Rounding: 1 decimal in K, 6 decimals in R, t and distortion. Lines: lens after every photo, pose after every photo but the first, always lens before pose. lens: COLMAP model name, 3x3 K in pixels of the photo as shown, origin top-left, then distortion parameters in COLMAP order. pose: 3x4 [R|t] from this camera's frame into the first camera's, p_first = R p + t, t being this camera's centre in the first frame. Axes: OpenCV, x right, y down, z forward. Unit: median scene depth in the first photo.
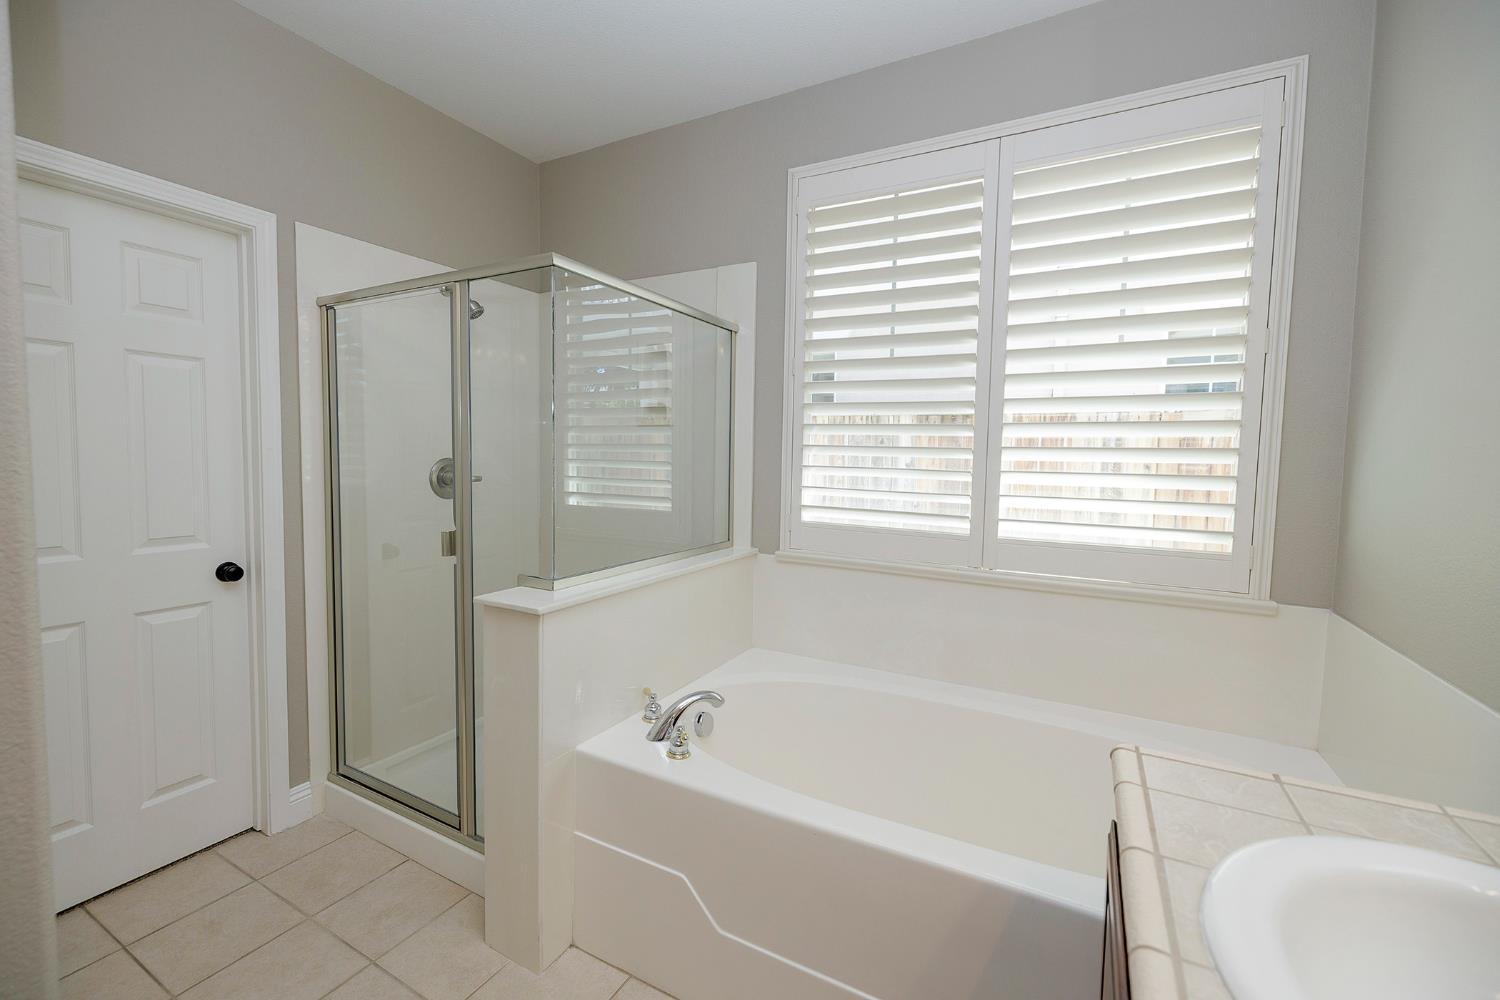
lens RADIAL K [[628.6, 0, 744.4], [0, 628.6, 486.6], [0, 0, 1]] dist [0.011778, 0.000062]
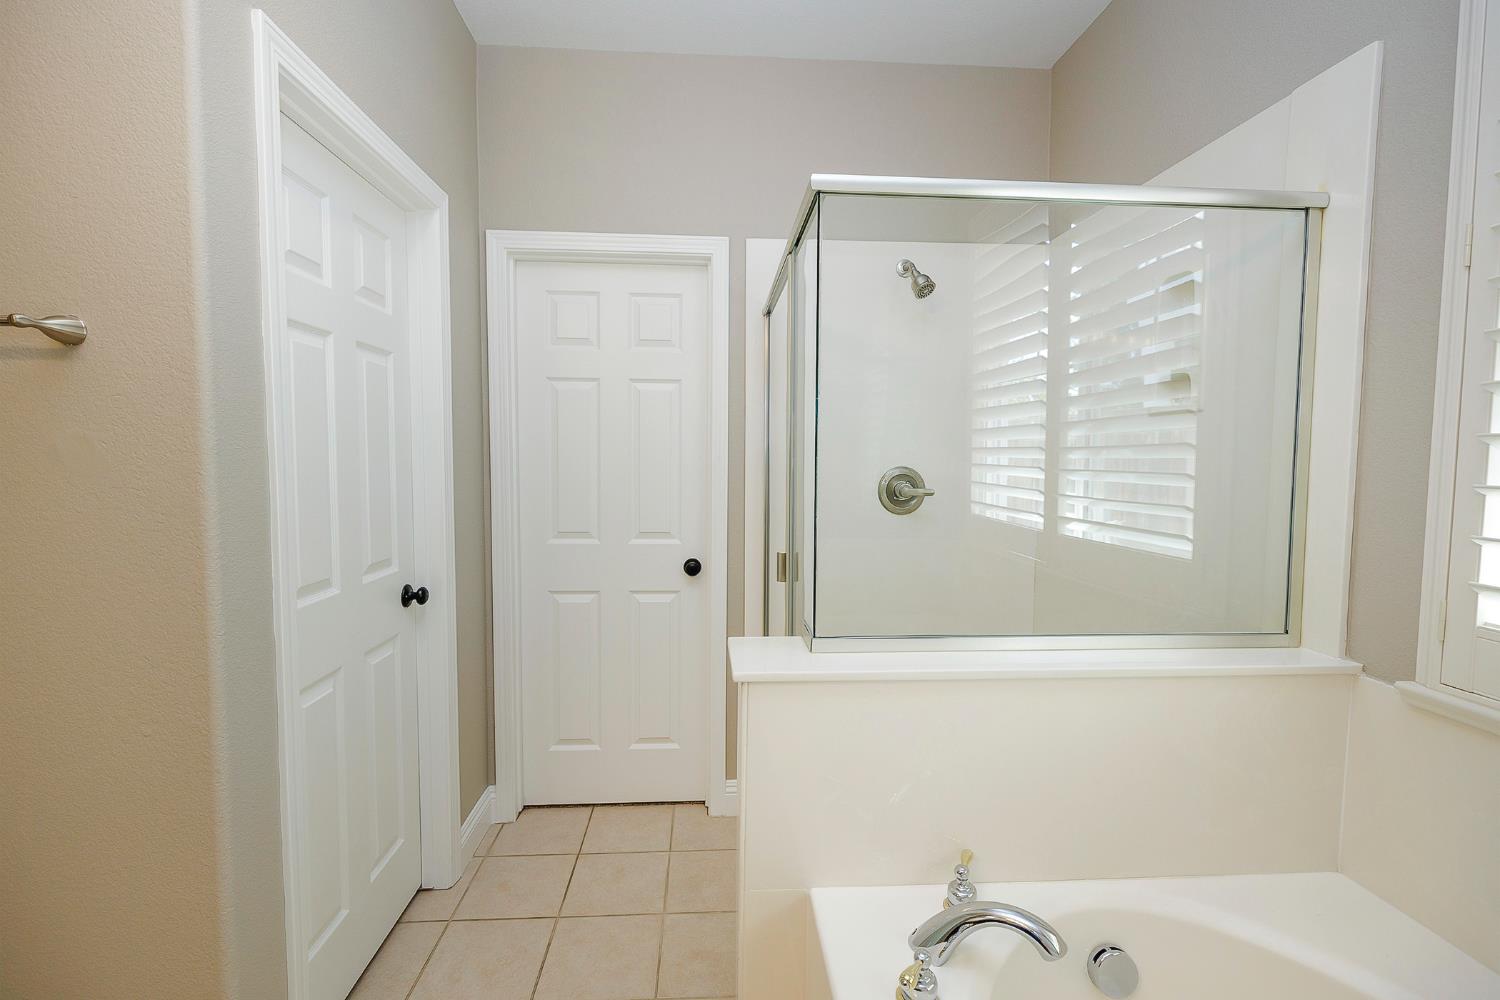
lens RADIAL K [[674.7, 0, 746.7], [0, 674.7, 489.9], [0, 0, 1]] dist [0.003761, 0.000107]
pose [[0.531216, 0.030541, -0.846686, 0.210300], [-0.044178, 0.998989, 0.008317, -0.014106], [0.846084, 0.032987, 0.532028, 0.371830]]
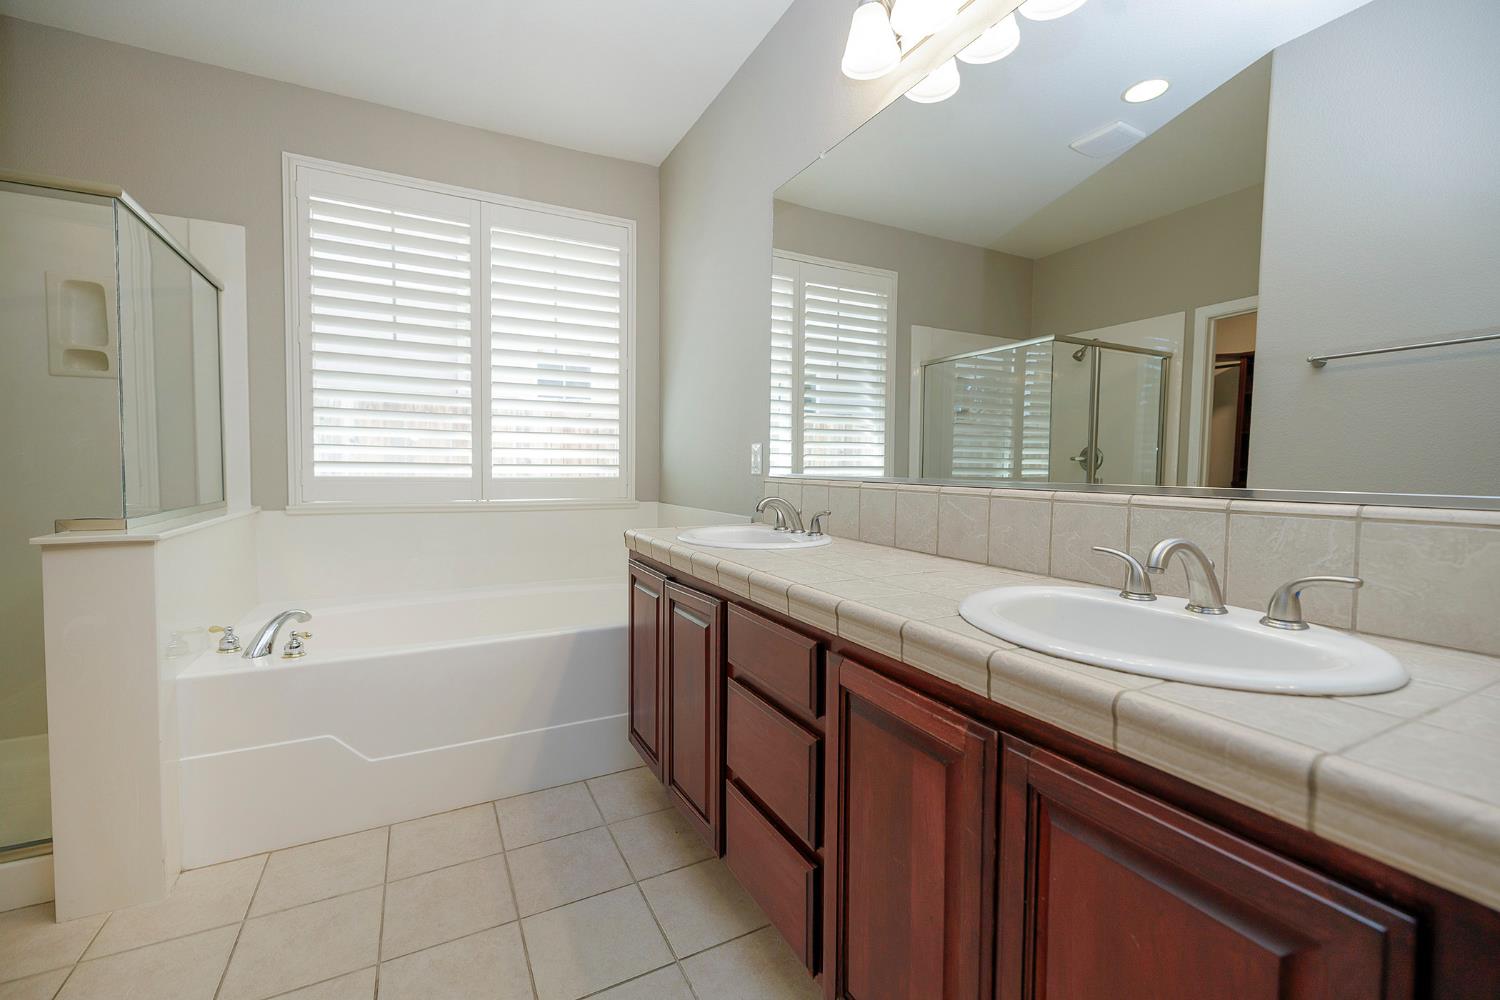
lens RADIAL K [[635.6, 0, 746.3], [0, 635.6, 491.7], [0, 0, 1]] dist [0.002493, -0.000272]
pose [[0.543849, -0.037576, 0.838341, -0.439912], [0.060457, 0.998156, 0.005520, 0.123264], [-0.837002, 0.047681, 0.545118, -0.239213]]
